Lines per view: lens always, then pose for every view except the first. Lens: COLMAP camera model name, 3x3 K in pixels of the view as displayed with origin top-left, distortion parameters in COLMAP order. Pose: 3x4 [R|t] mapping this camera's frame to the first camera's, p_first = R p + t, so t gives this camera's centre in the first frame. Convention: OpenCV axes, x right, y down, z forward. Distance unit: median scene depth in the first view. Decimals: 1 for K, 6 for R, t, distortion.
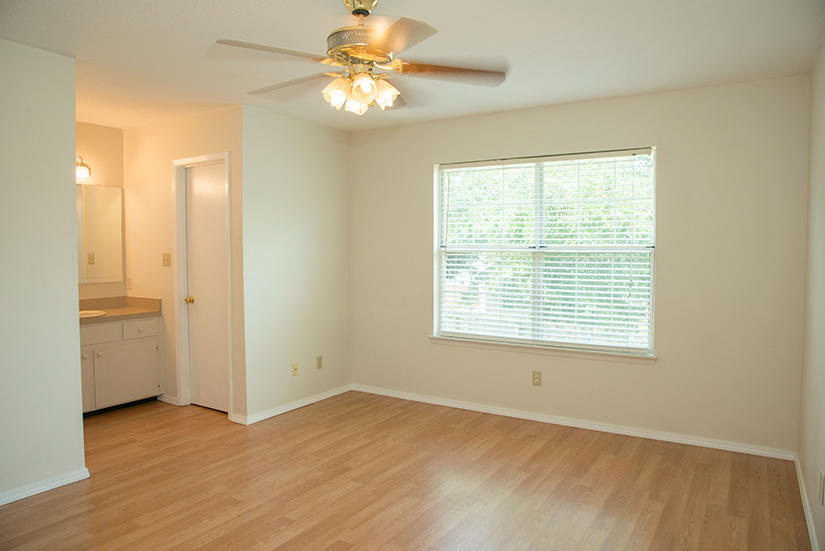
lens RADIAL K [[576.4, 0, 410.2], [0, 576.4, 275.6], [0, 0, 1]] dist [0.002403, -0.014134]
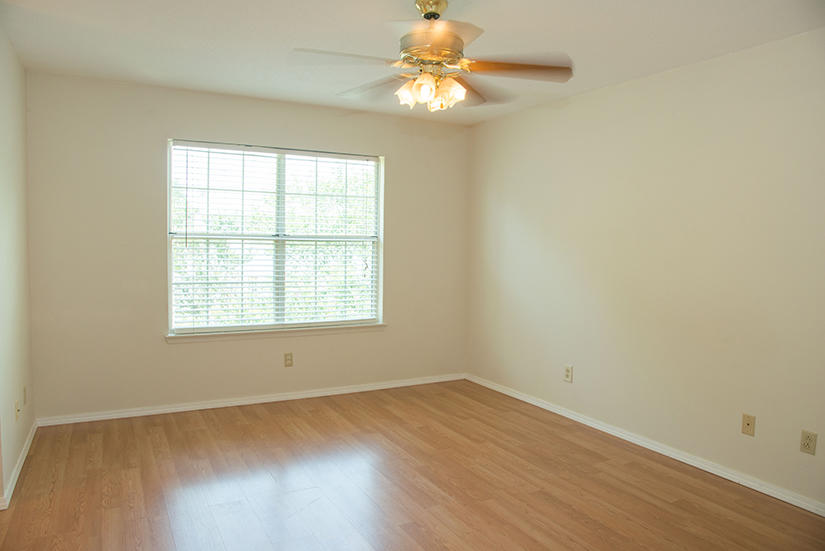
lens RADIAL K [[576.4, 0, 409.4], [0, 576.4, 269.9], [0, 0, 1]] dist [0.002403, -0.014134]
pose [[0.520625, -0.042392, 0.852733, -0.566072], [0.028197, 0.999075, 0.032452, -0.014129], [-0.853320, 0.007149, 0.521339, 0.264535]]
